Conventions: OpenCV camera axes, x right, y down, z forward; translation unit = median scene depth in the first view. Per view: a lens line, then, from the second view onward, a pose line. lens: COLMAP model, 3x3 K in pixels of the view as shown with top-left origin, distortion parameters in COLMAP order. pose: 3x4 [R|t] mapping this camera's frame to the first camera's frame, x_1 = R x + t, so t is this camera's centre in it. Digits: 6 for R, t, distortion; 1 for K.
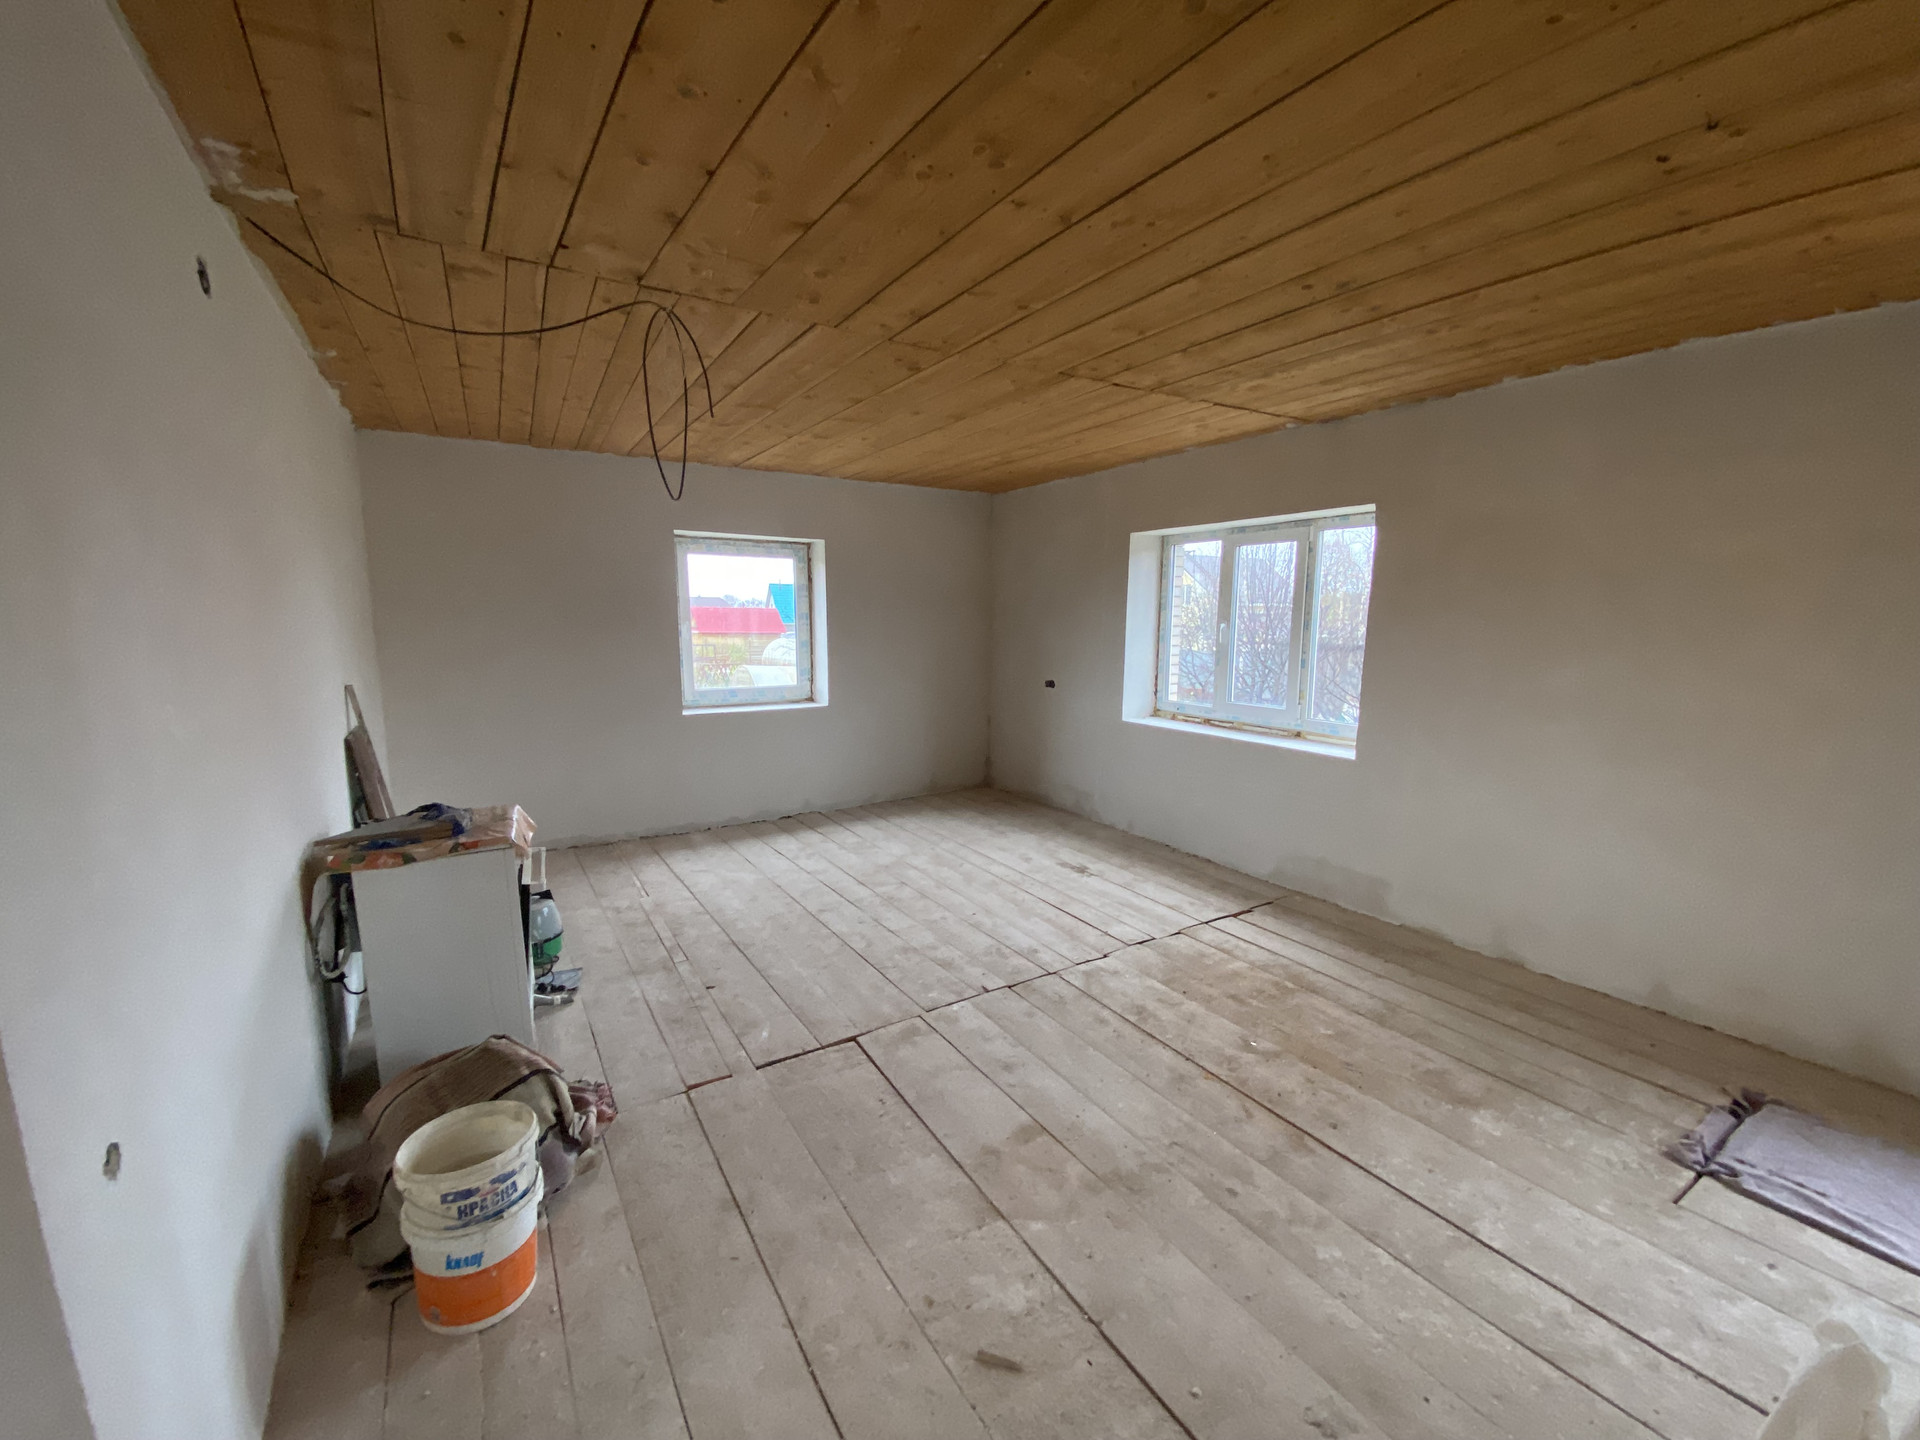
lens RADIAL K [[786.8, 0, 960.4], [0, 786.8, 710.7], [0, 0, 1]] dist [0.010808, -0.014666]
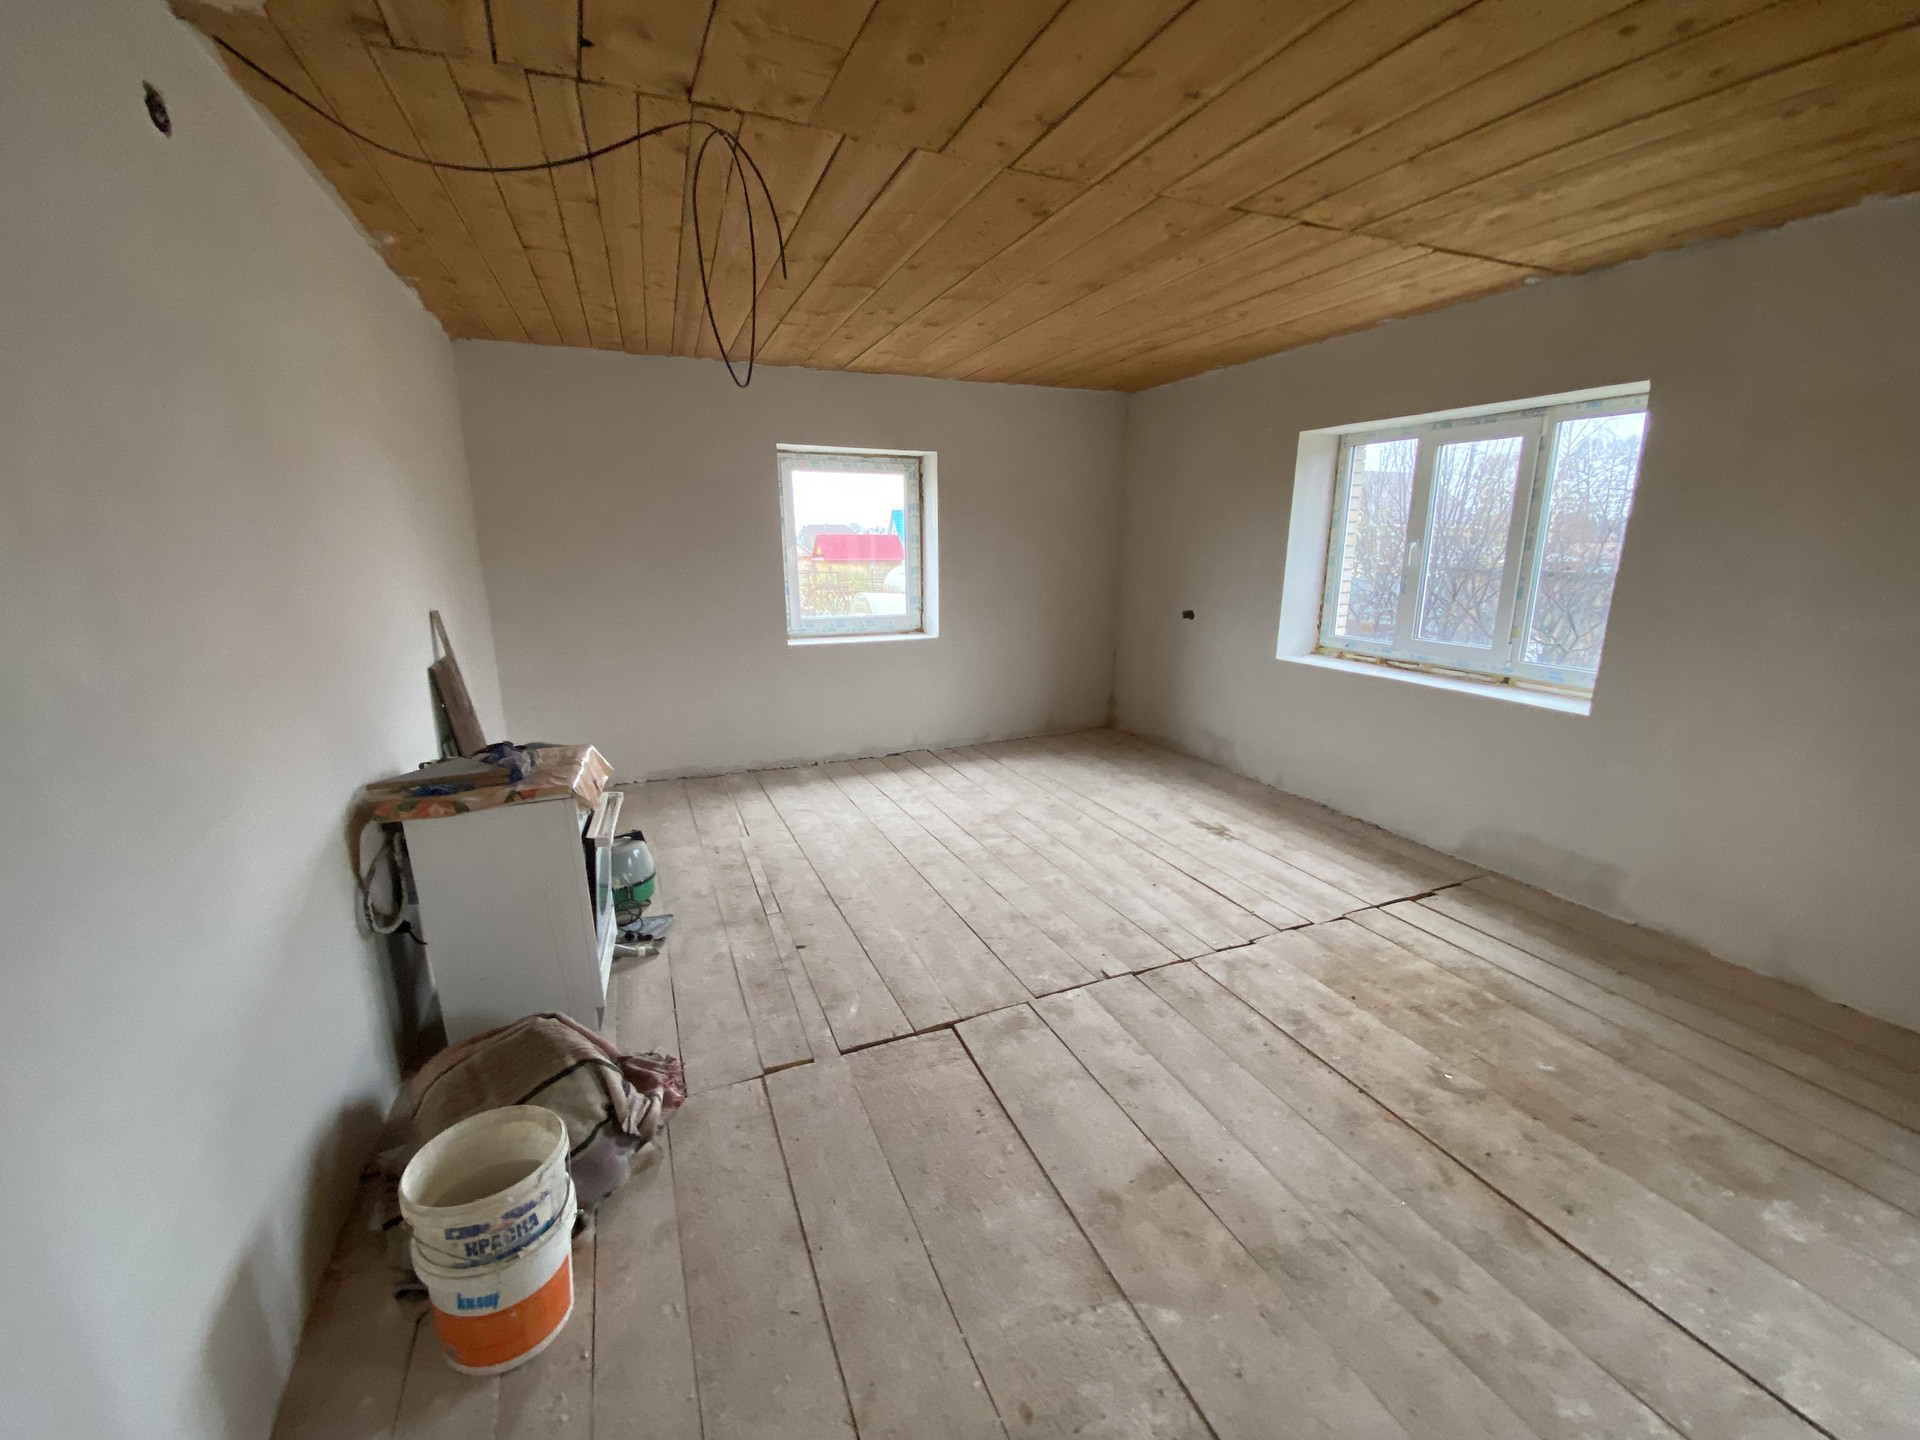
lens RADIAL K [[786.8, 0, 950.6], [0, 786.8, 716.3], [0, 0, 1]] dist [0.010808, -0.014666]
pose [[0.986510, 0.030094, -0.160914, -0.005518], [-0.014120, 0.994937, 0.099508, -0.010296], [0.163094, -0.095893, 0.981939, 0.164774]]
